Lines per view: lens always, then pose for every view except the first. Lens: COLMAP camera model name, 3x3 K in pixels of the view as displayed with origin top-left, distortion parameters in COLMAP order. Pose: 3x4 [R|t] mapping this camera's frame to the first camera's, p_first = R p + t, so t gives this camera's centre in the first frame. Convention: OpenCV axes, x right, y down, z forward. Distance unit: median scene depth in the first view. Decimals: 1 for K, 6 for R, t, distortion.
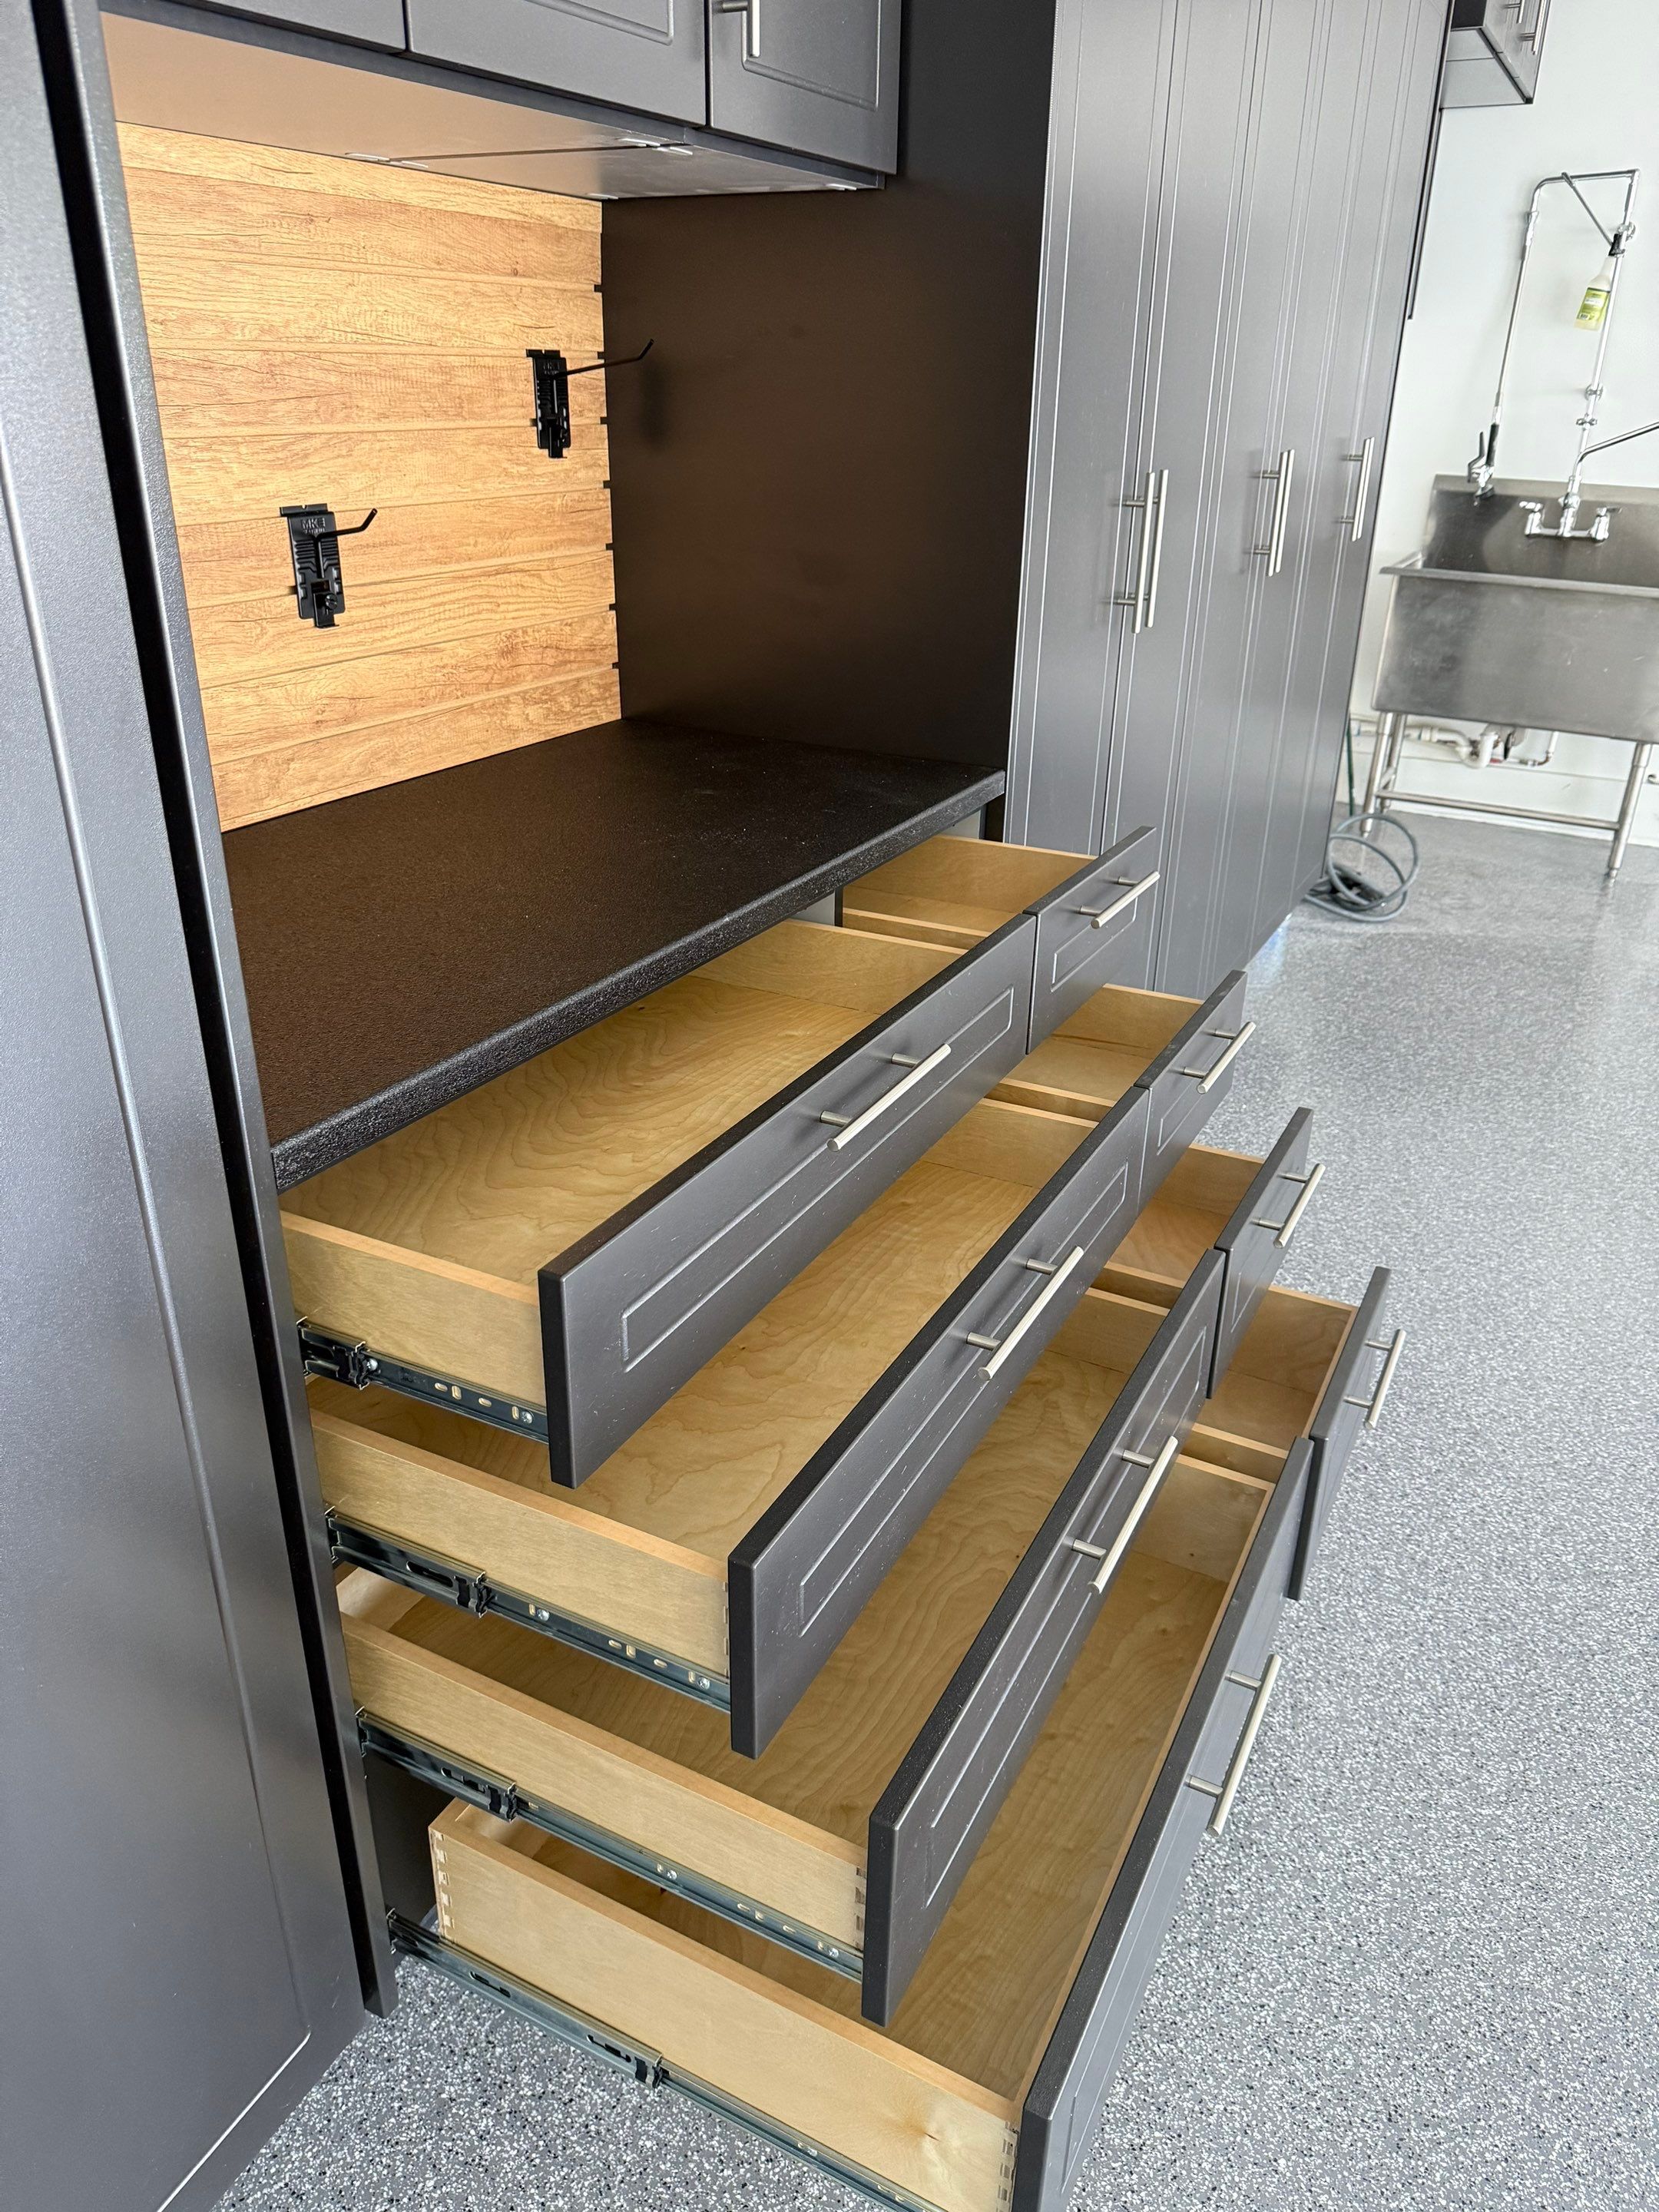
lens RADIAL K [[1570.7, 0, 866.7], [0, 1570.7, 1121.0], [0, 0, 1]] dist [0.050723, -0.064156]
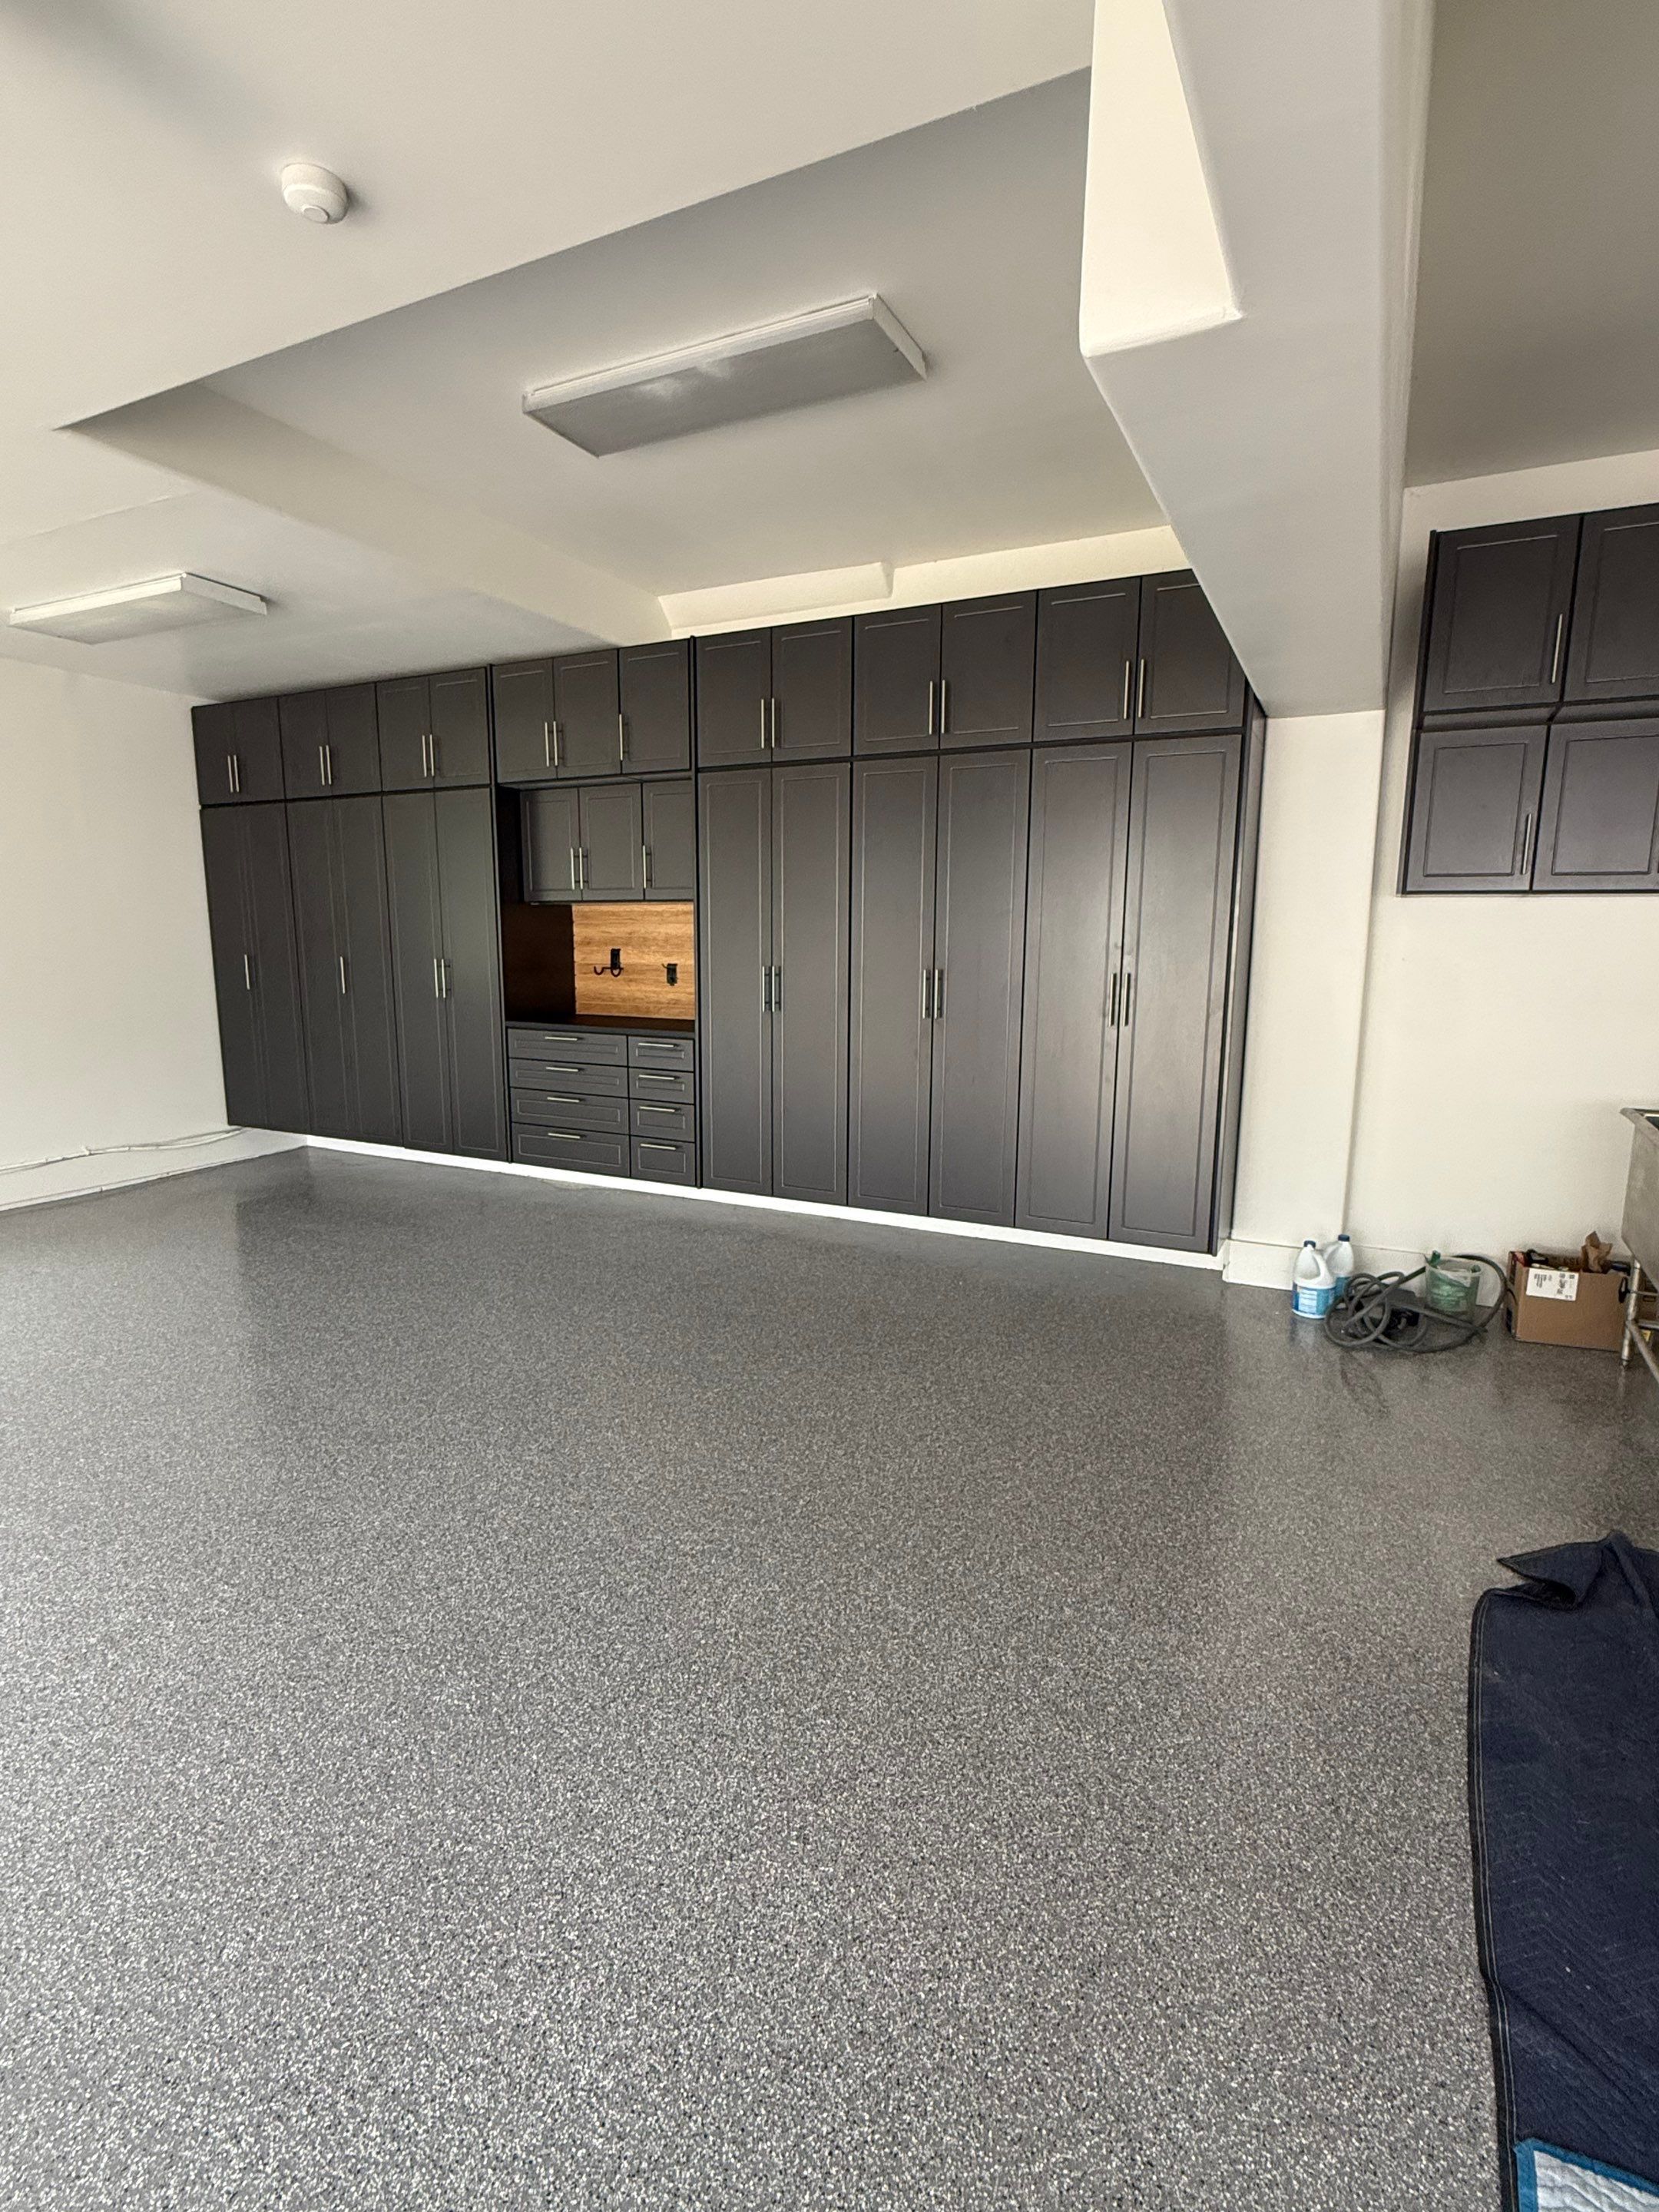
lens RADIAL K [[1101.6, 0, 829.3], [0, 1101.6, 1117.5], [0, 0, 1]] dist [-0.004071, 0.002067]
pose [[-0.016716, 0.145222, -0.989258, 3.109526], [-0.435433, 0.889589, 0.137948, -0.615162], [0.900066, 0.433061, 0.048364, 1.398159]]
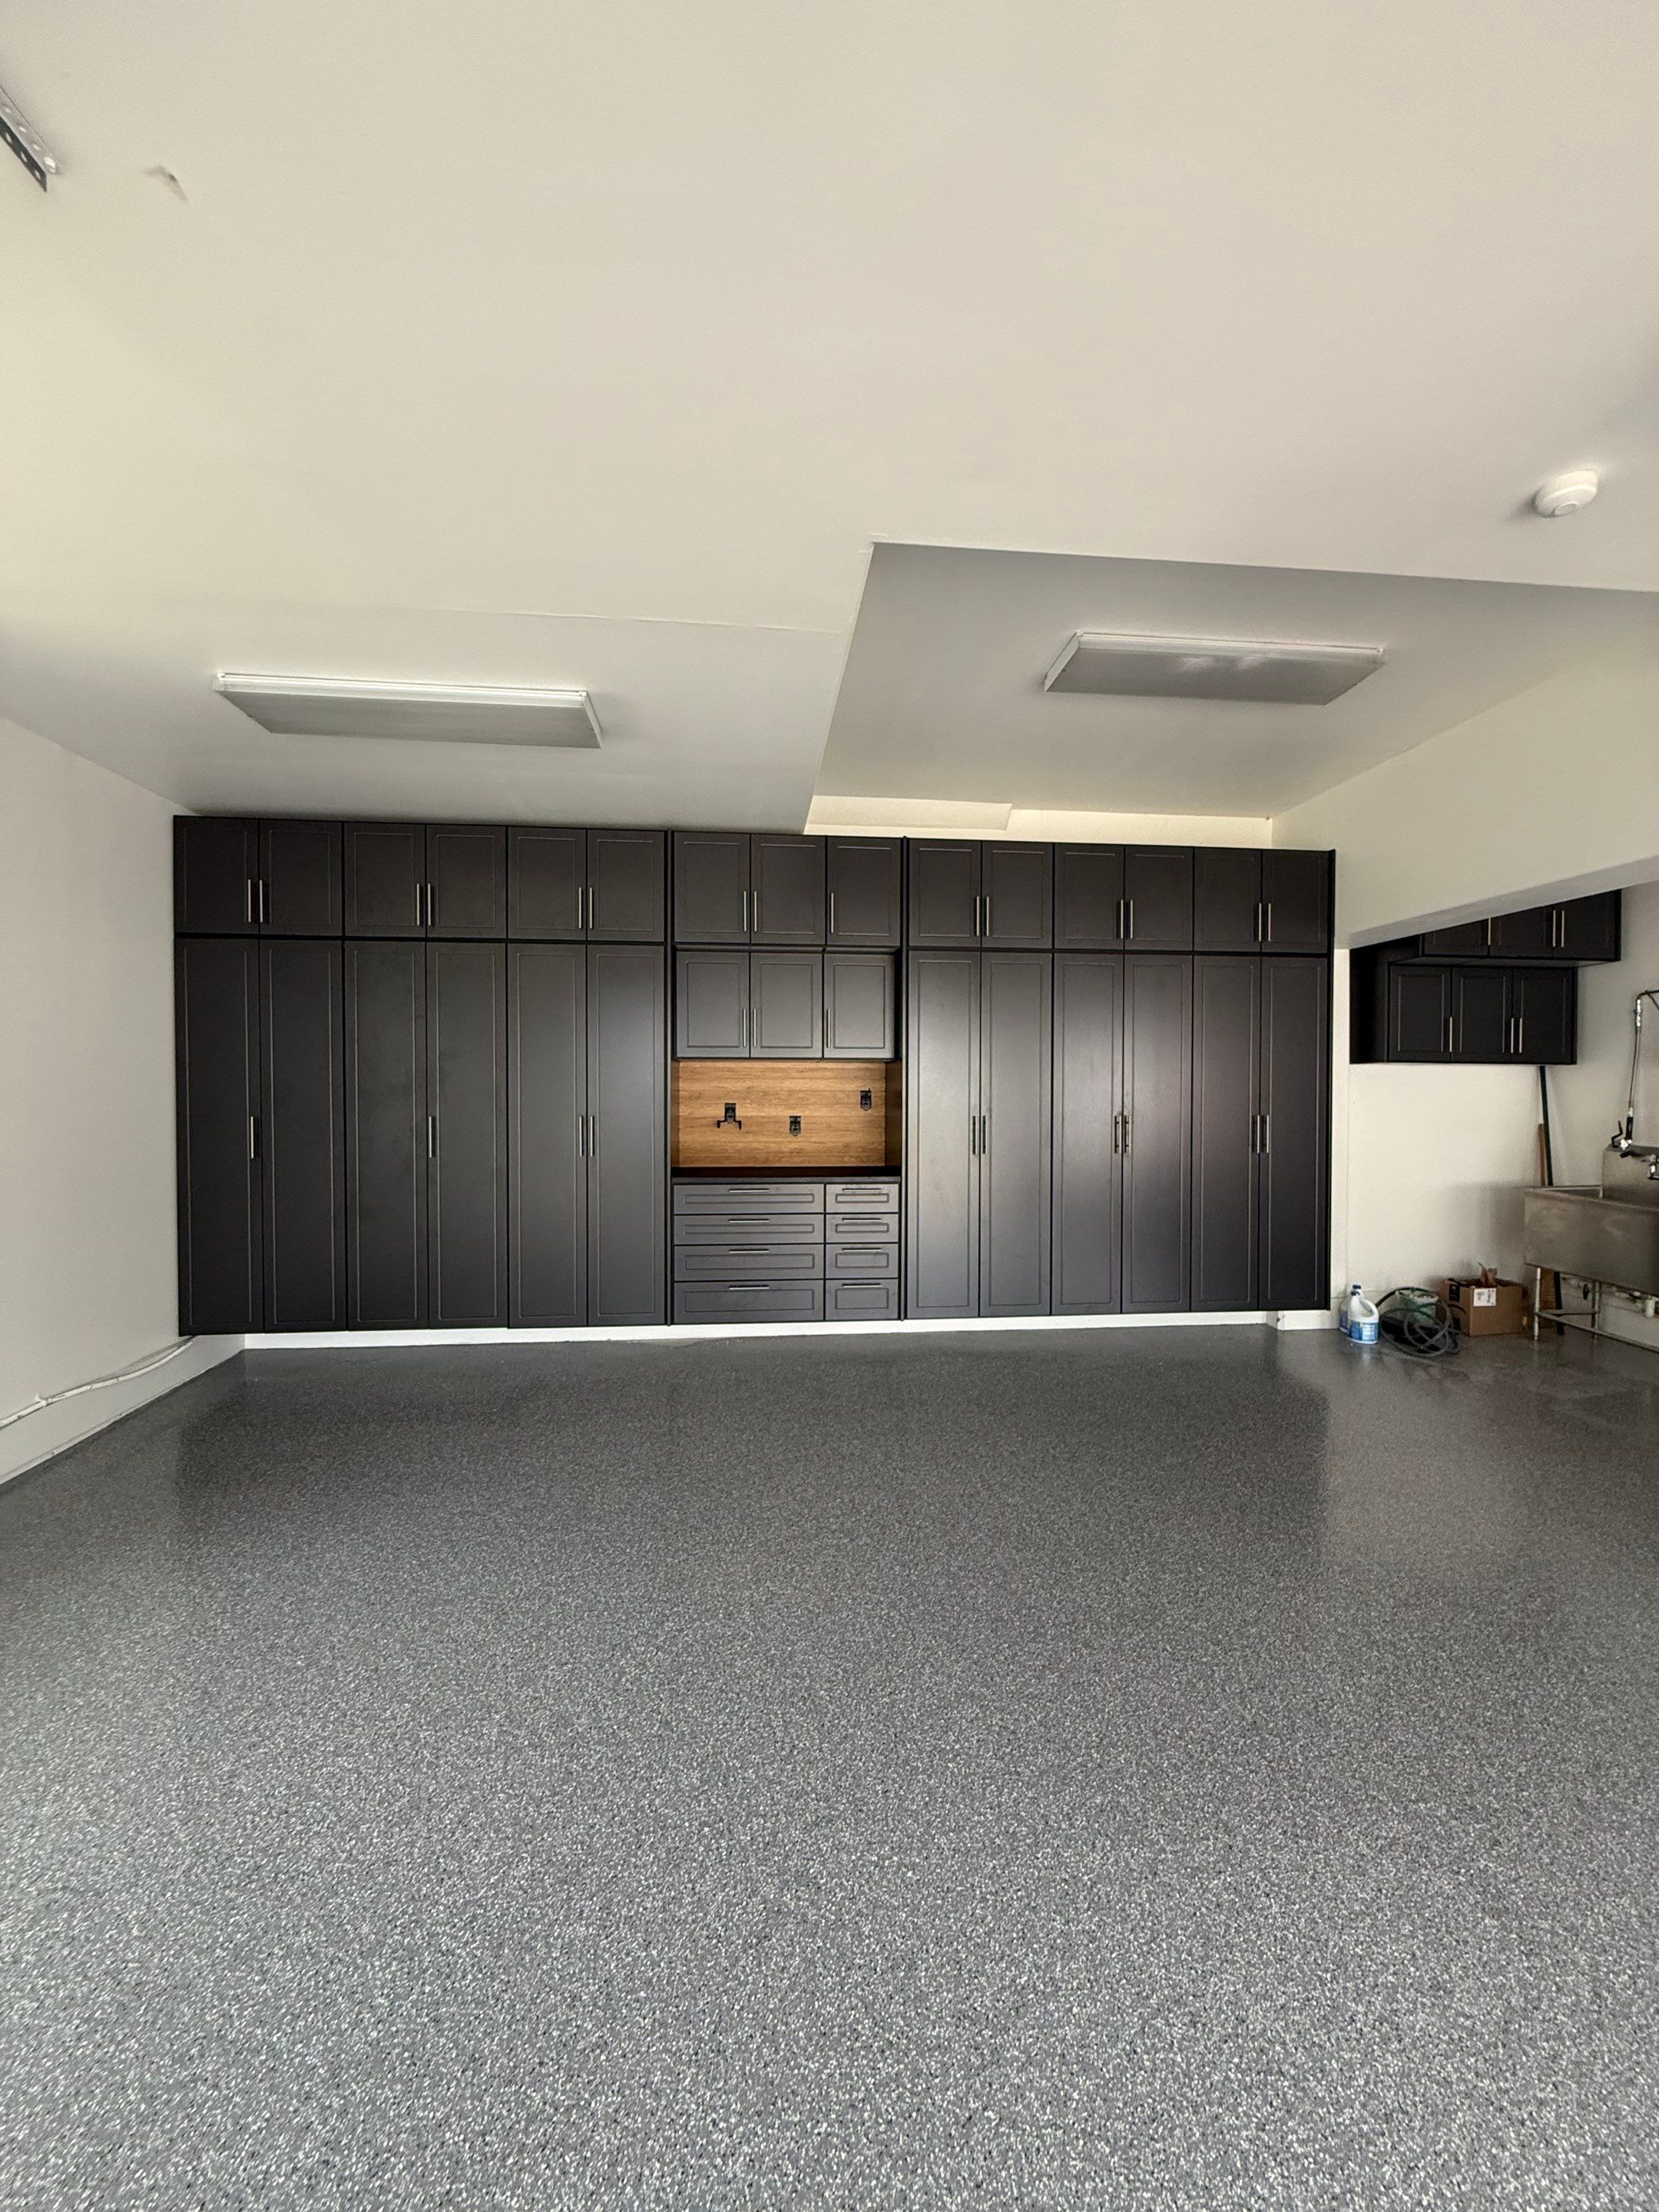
lens RADIAL K [[896.5, 0, 840.5], [0, 896.5, 1100.0], [0, 0, 1]] dist [0.000615, 0.000252]
pose [[0.531360, -0.007399, -0.847114, 2.302676], [-0.356608, 0.905095, -0.231591, 0.237058], [0.768432, 0.425146, 0.478292, -0.424270]]
